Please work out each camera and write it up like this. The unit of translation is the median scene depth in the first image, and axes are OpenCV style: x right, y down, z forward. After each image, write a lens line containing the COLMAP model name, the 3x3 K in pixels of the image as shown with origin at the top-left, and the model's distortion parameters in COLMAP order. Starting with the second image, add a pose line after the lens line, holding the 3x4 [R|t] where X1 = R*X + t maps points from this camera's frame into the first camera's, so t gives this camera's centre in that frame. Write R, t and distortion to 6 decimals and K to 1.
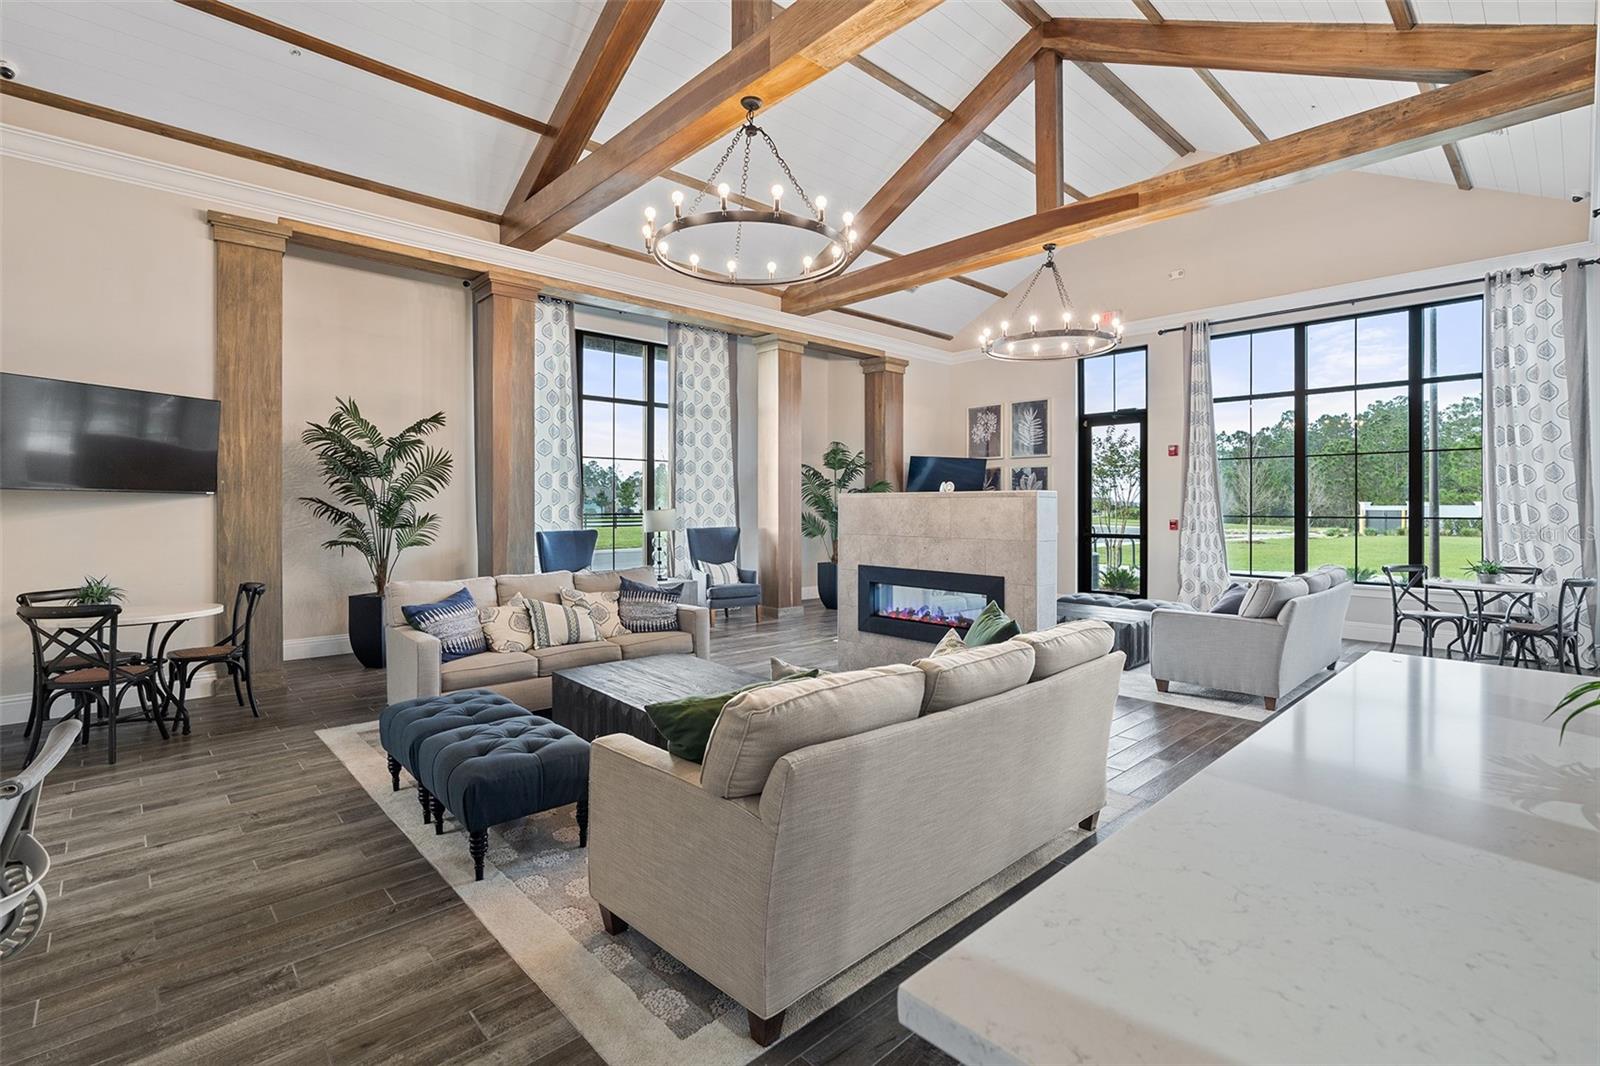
lens RADIAL K [[738.9, 0, 803.9], [0, 738.9, 521.0], [0, 0, 1]] dist [0.010927, -0.000354]
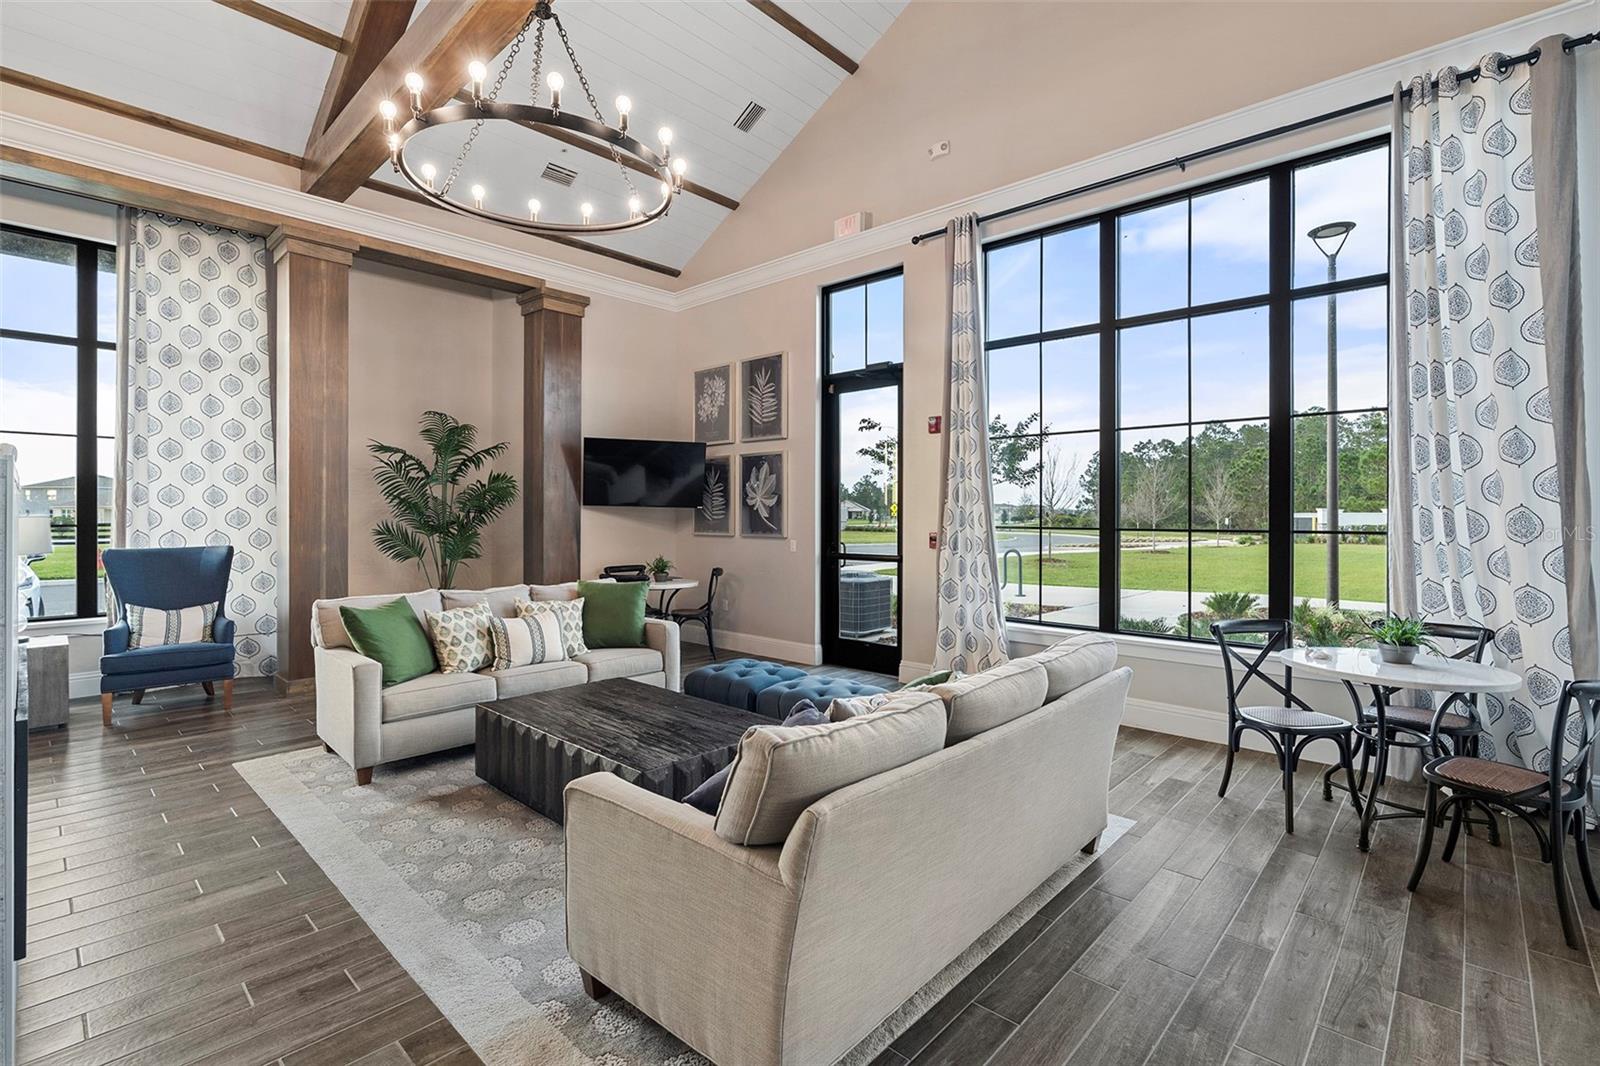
lens RADIAL K [[725.6, 0, 800.0], [0, 725.6, 533.0], [0, 0, 1]] dist [0.000674, 0.001374]
pose [[0.998371, -0.002004, 0.057016, 0.448762], [0.001612, 0.999975, 0.006921, -0.007888], [-0.057029, -0.006818, 0.998349, 0.492236]]
